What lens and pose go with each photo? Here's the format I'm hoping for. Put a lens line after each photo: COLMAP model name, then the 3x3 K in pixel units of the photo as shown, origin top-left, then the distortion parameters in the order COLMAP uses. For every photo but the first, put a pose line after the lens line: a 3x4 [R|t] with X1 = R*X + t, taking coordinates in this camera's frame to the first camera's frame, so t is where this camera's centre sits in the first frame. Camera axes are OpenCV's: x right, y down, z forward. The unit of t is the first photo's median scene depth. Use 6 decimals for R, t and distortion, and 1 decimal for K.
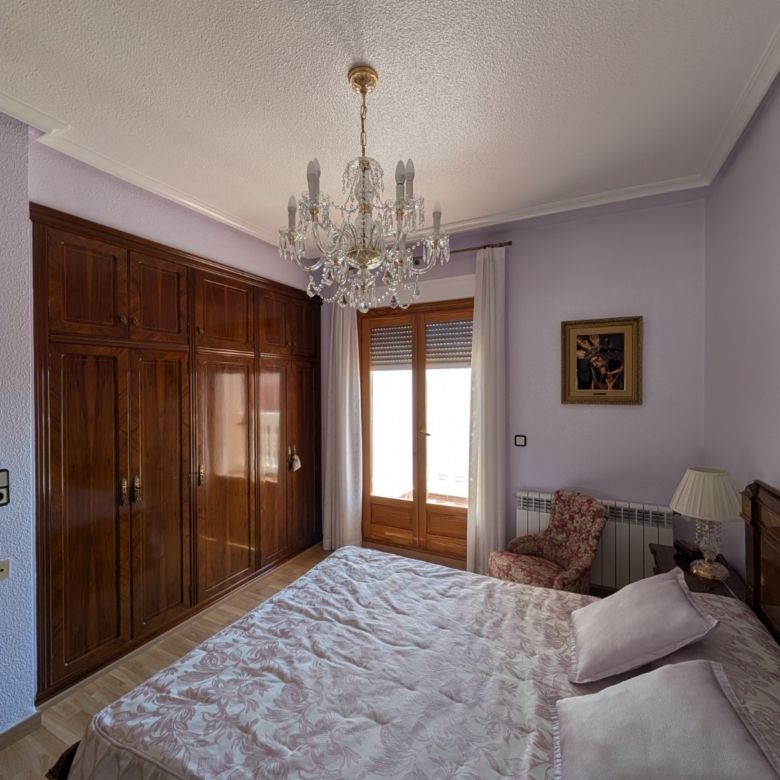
lens RADIAL K [[398.9, 0, 389.5], [0, 398.9, 387.7], [0, 0, 1]] dist [0.000149, 0.000122]
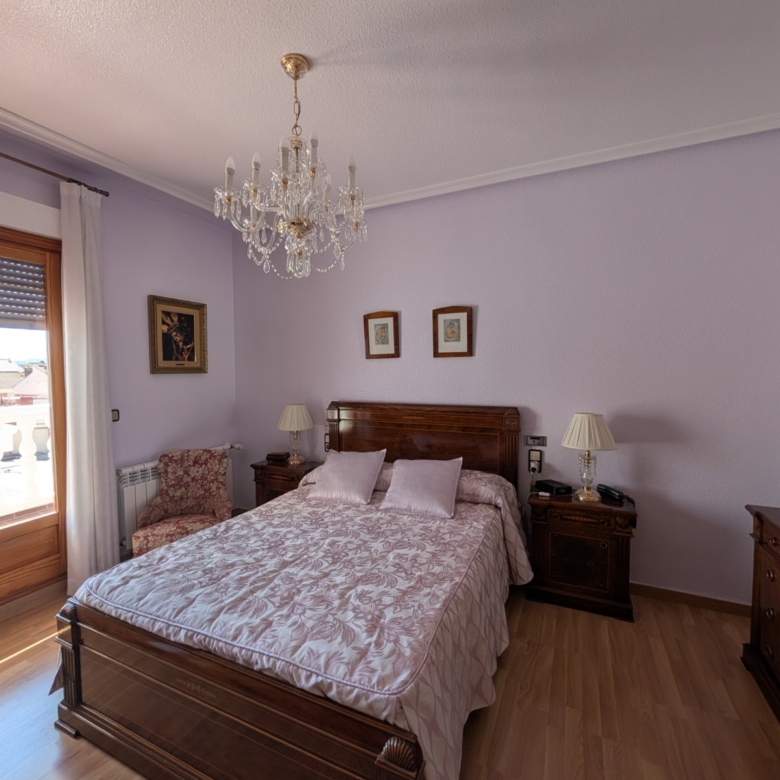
lens RADIAL K [[398.9, 0, 390.2], [0, 398.9, 388.2], [0, 0, 1]] dist [0.000149, 0.000122]
pose [[-0.032237, -0.043517, 0.998532, -0.685636], [0.015592, 0.998908, 0.044037, 0.044404], [-0.999359, 0.016989, -0.031523, 0.442713]]
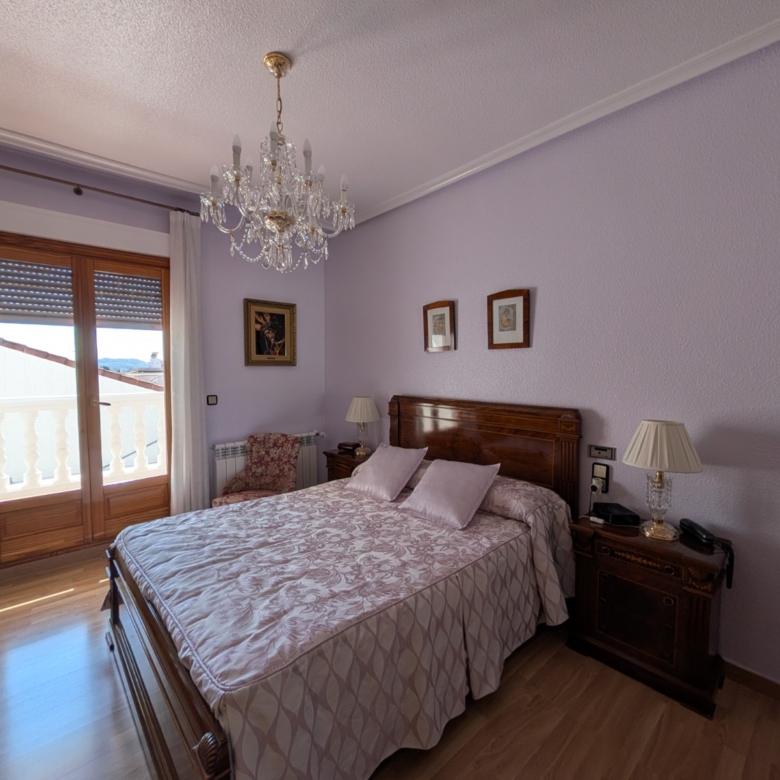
lens RADIAL K [[398.9, 0, 389.5], [0, 398.9, 388.1], [0, 0, 1]] dist [0.000149, 0.000122]
pose [[0.363166, -0.045179, 0.930629, -0.592671], [0.006229, 0.998919, 0.046064, 0.058246], [-0.931704, -0.010932, 0.363054, 0.157319]]
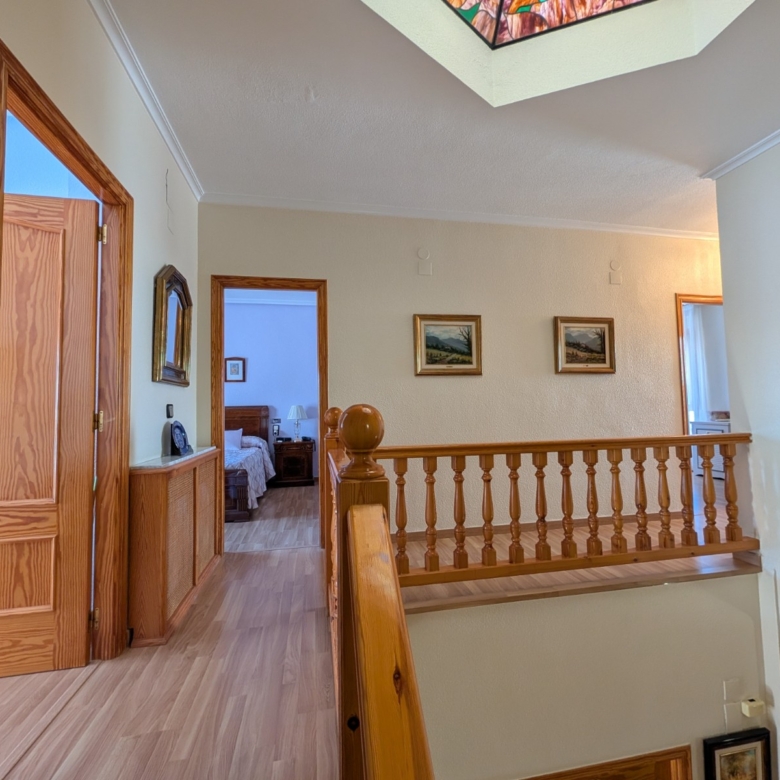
lens RADIAL K [[398.9, 0, 390.4], [0, 398.9, 388.8], [0, 0, 1]] dist [0.000149, 0.000122]
pose [[-0.611218, 0.045915, 0.790129, -1.824401], [0.024706, 0.998936, -0.038937, 0.149632], [-0.791076, -0.004279, -0.611702, 0.891736]]
